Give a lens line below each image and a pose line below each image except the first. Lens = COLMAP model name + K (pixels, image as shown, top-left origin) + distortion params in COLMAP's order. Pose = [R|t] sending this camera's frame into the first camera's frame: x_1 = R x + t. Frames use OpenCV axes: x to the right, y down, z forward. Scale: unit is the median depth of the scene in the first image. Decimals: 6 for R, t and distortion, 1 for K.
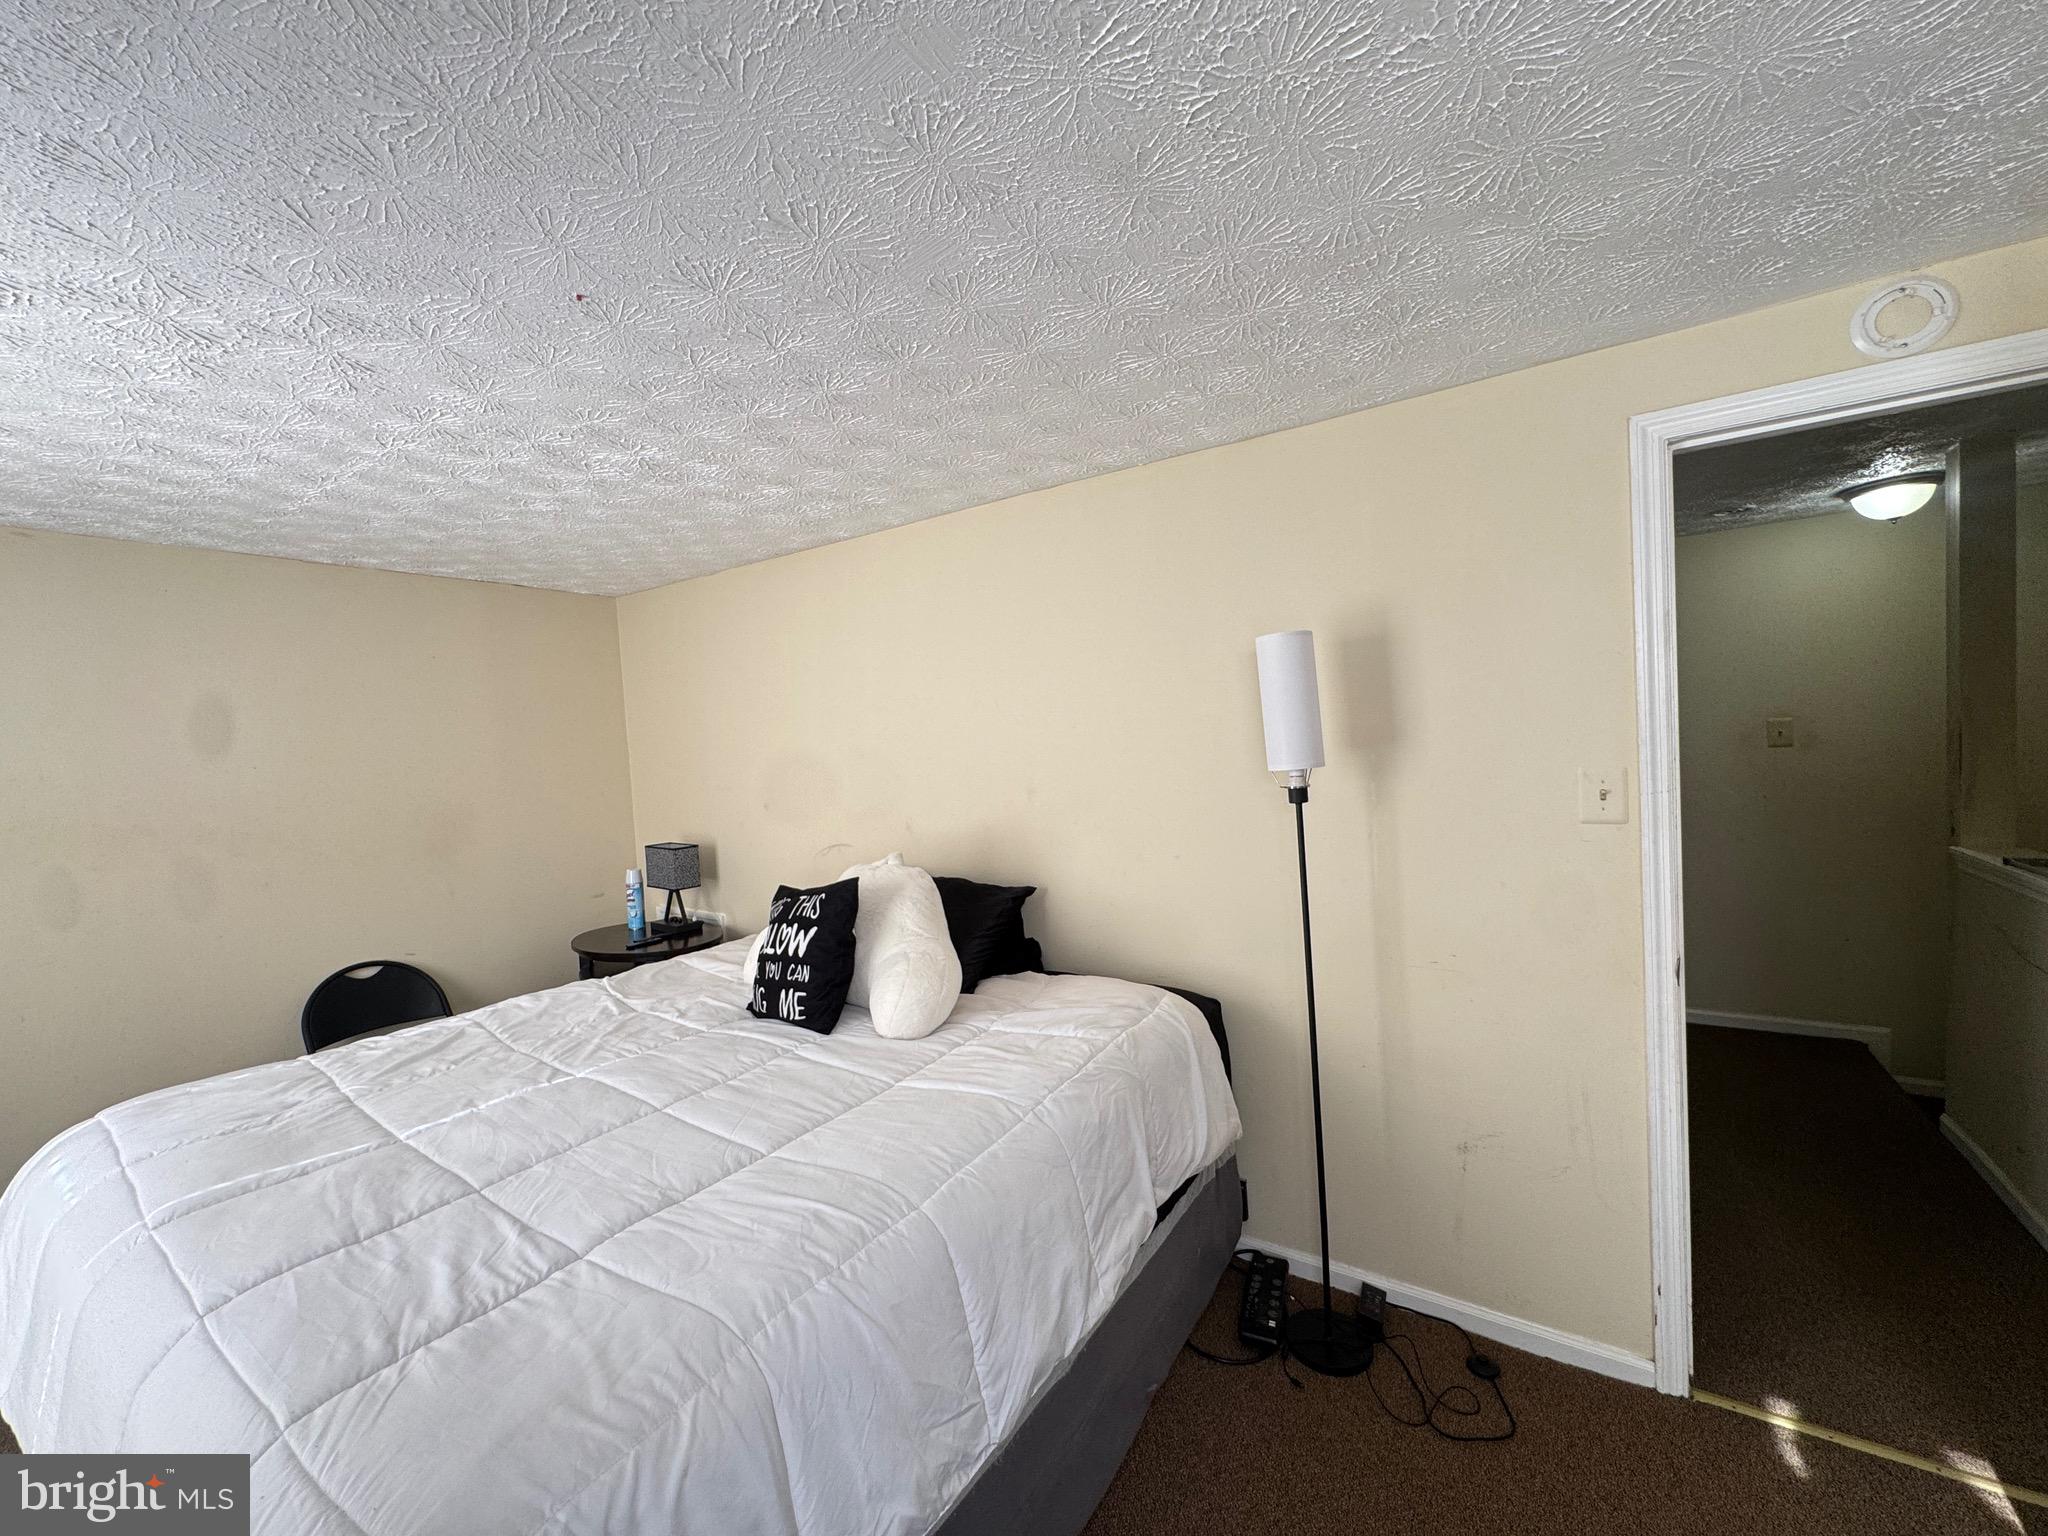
lens RADIAL K [[814.1, 0, 1024.2], [0, 814.1, 769.3], [0, 0, 1]] dist [-0.003898, 0.000160]
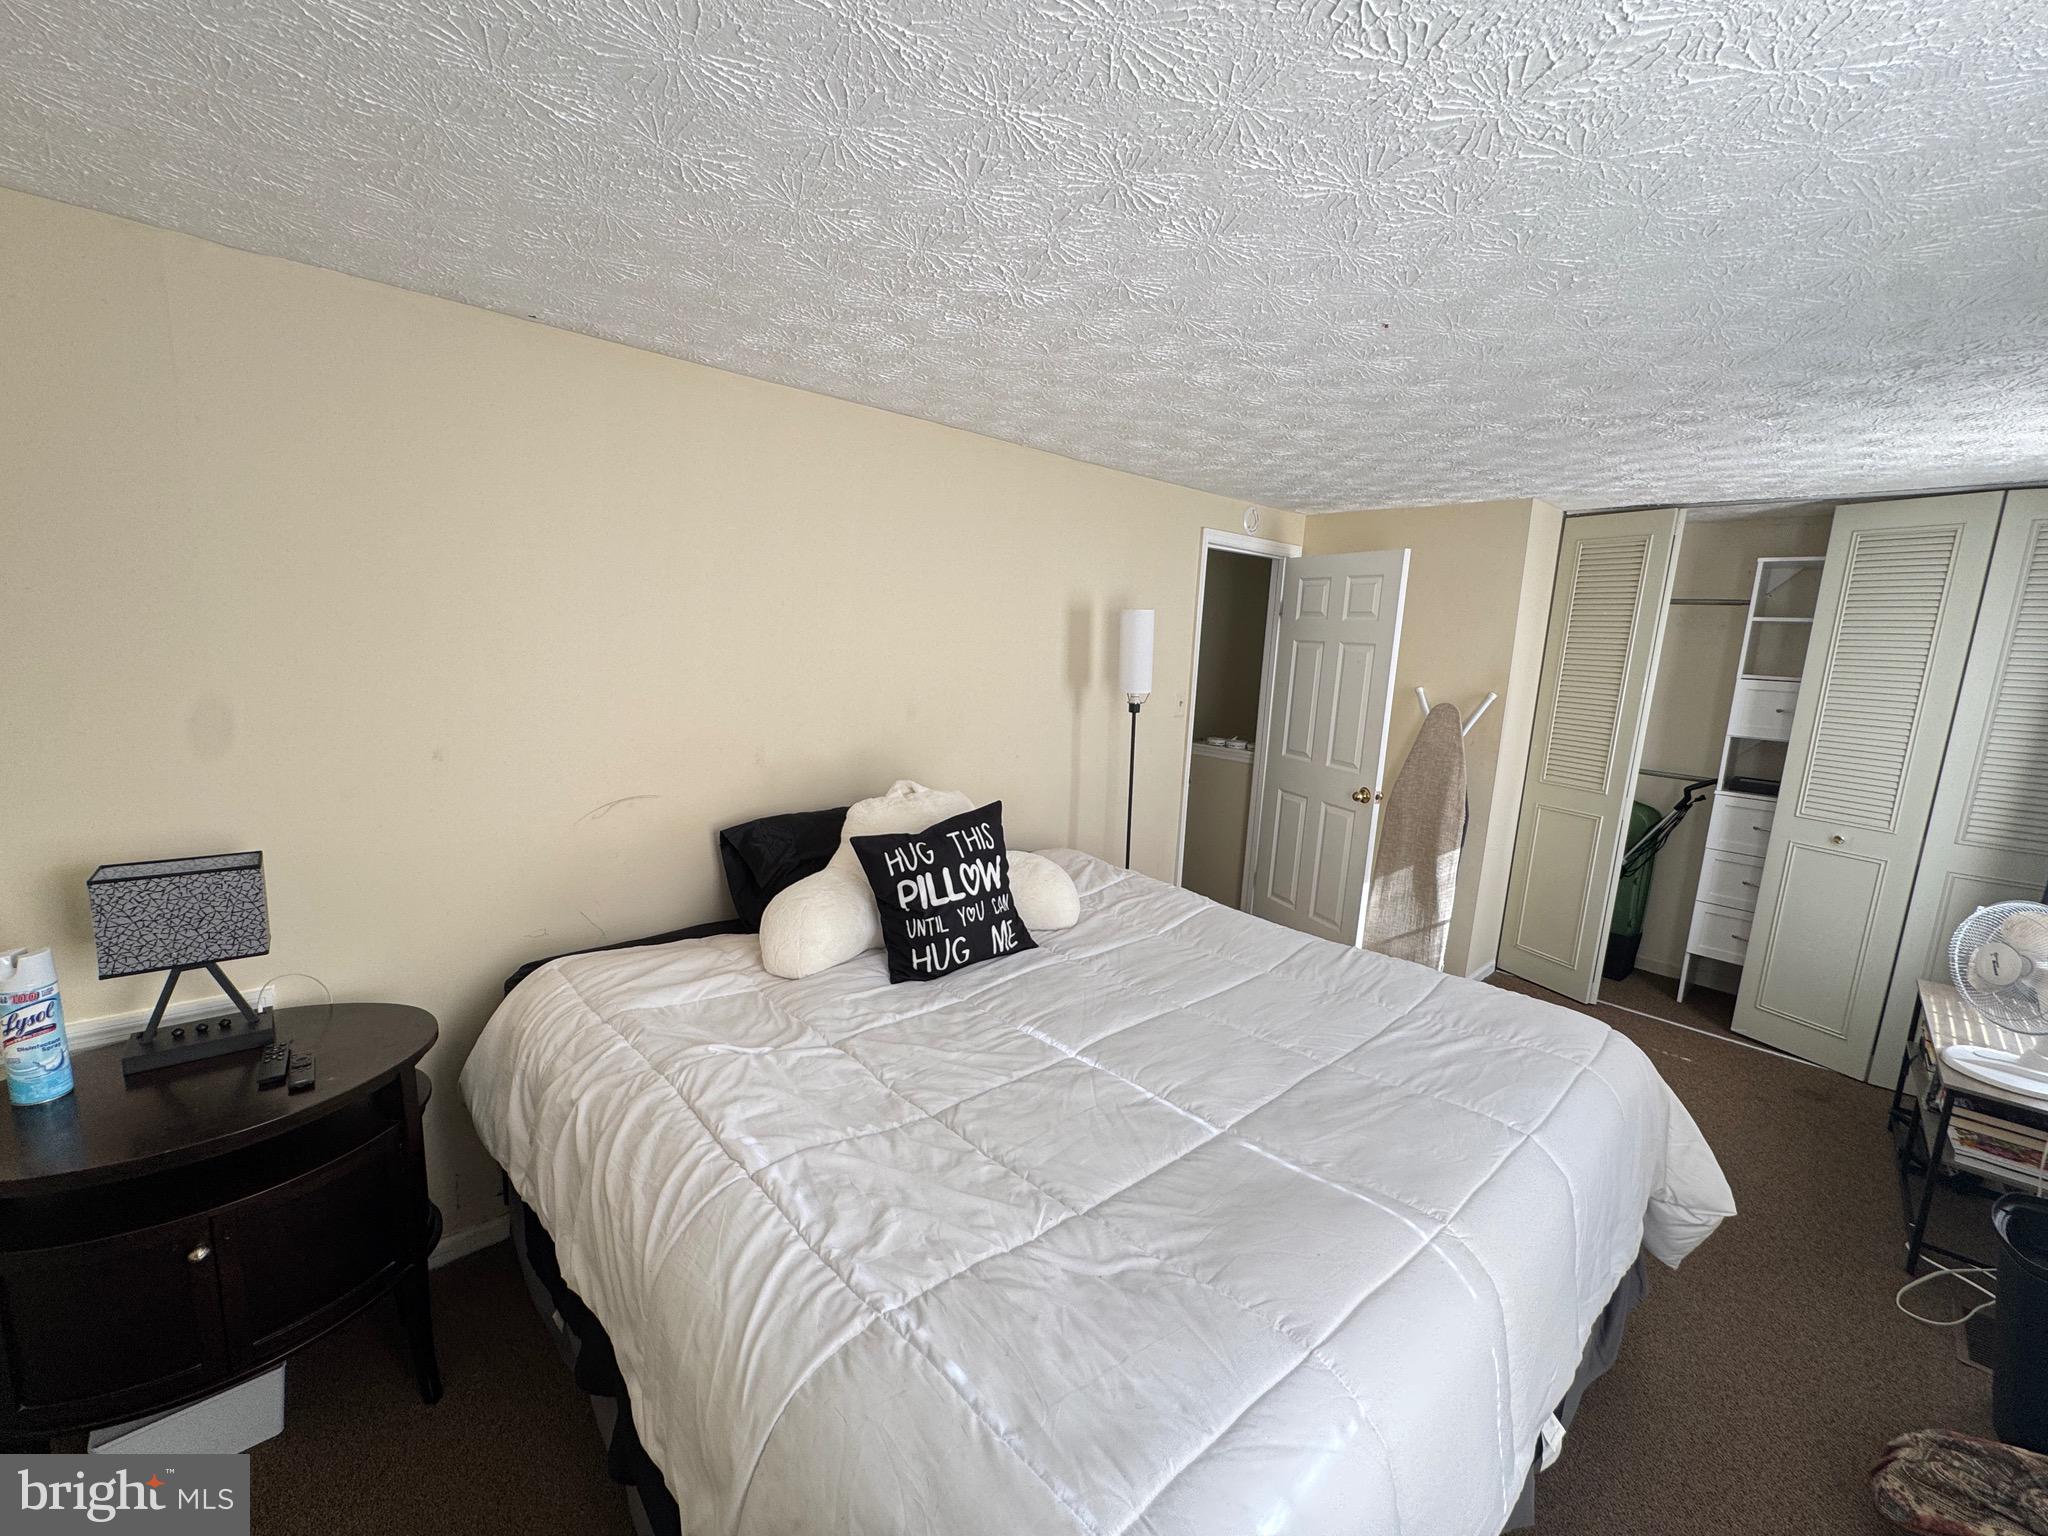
lens RADIAL K [[814.1, 0, 1024.2], [0, 814.1, 769.3], [0, 0, 1]] dist [-0.003898, 0.000160]
pose [[0.229054, -0.101369, 0.968121, -1.314599], [-0.015495, 0.994057, 0.107751, -0.017859], [-0.973290, -0.039681, 0.226122, 0.830184]]
